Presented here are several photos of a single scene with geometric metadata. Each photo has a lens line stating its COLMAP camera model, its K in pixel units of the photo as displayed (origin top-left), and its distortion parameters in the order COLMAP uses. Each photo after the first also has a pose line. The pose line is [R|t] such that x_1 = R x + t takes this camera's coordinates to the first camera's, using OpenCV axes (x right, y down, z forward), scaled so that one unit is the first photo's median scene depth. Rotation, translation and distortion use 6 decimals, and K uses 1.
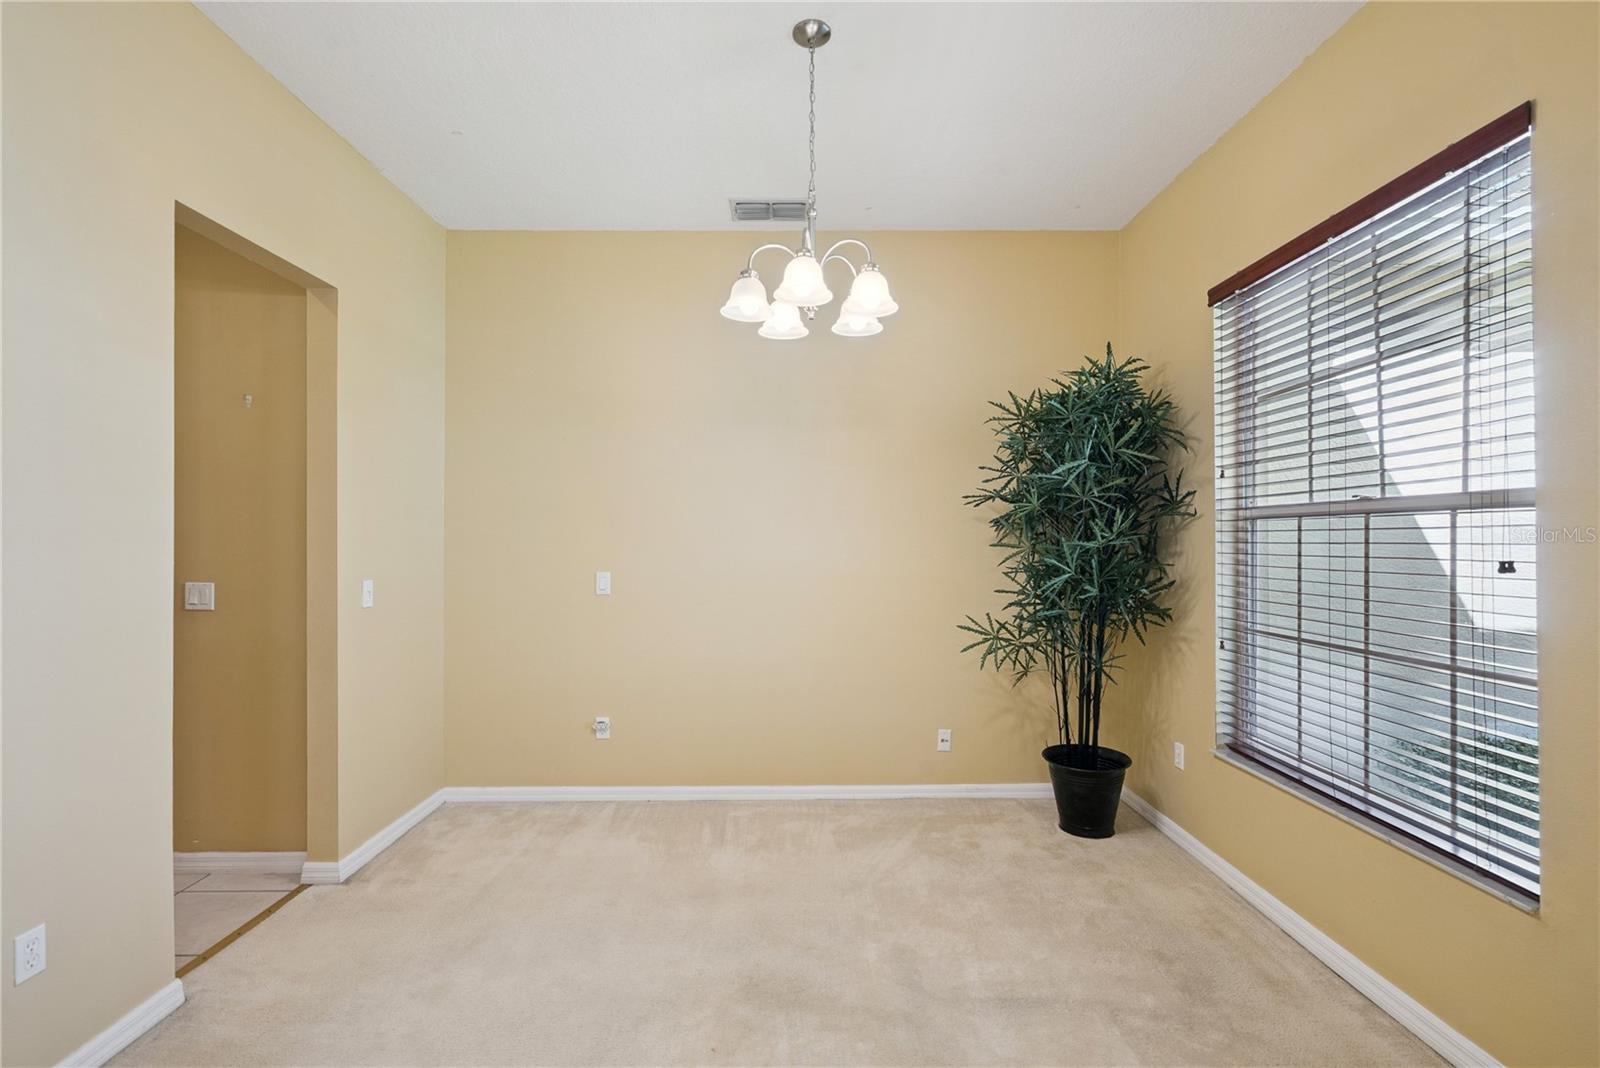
lens RADIAL K [[732.7, 0, 793.6], [0, 732.7, 542.1], [0, 0, 1]] dist [-0.006837, 0.003667]
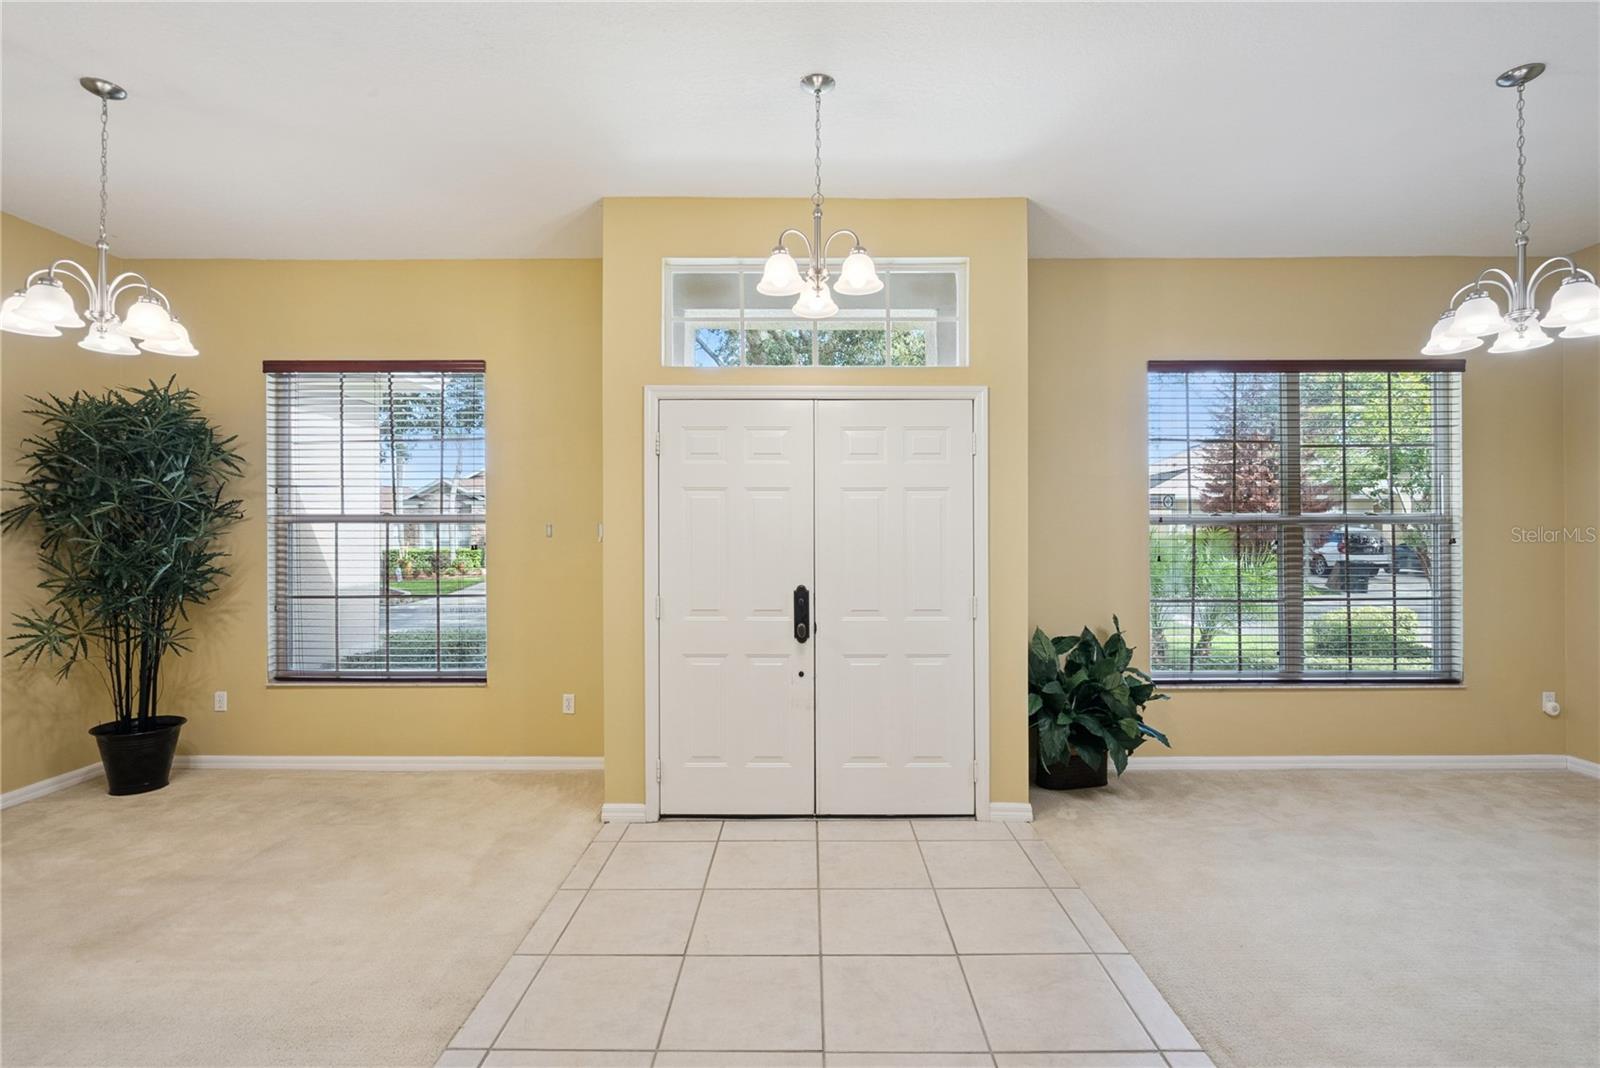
lens RADIAL K [[732.7, 0, 788.0], [0, 732.7, 537.2], [0, 0, 1]] dist [-0.006837, 0.003667]
pose [[0.031748, 0.000338, 0.999496, -0.834405], [0.003605, 0.999993, -0.000453, 0.002625], [-0.999489, 0.003617, 0.031746, -0.065794]]
